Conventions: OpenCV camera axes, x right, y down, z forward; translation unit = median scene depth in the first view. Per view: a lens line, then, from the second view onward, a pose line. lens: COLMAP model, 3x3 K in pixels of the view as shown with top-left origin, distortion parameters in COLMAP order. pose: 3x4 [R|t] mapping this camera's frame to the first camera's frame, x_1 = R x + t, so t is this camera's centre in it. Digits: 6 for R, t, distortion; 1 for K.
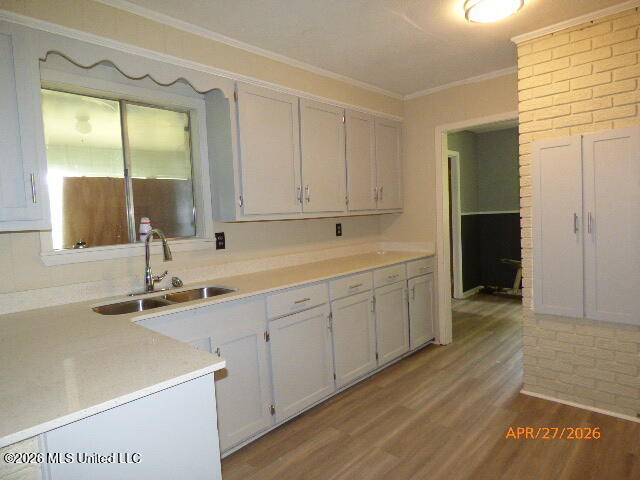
lens RADIAL K [[393.9, 0, 320.6], [0, 393.9, 238.4], [0, 0, 1]] dist [-0.016324, -0.004181]
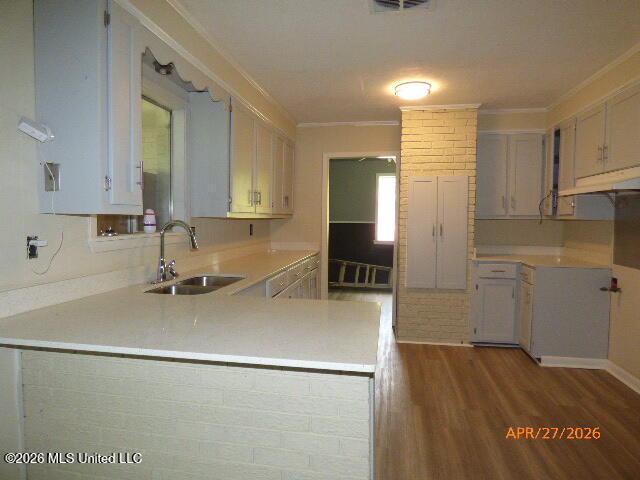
lens RADIAL K [[393.9, 0, 317.3], [0, 393.9, 239.6], [0, 0, 1]] dist [-0.016324, -0.004181]
pose [[0.830173, 0.022513, 0.557050, -0.635514], [-0.011830, 0.999671, -0.022773, 0.043653], [-0.557380, 0.012316, 0.830166, -0.087279]]
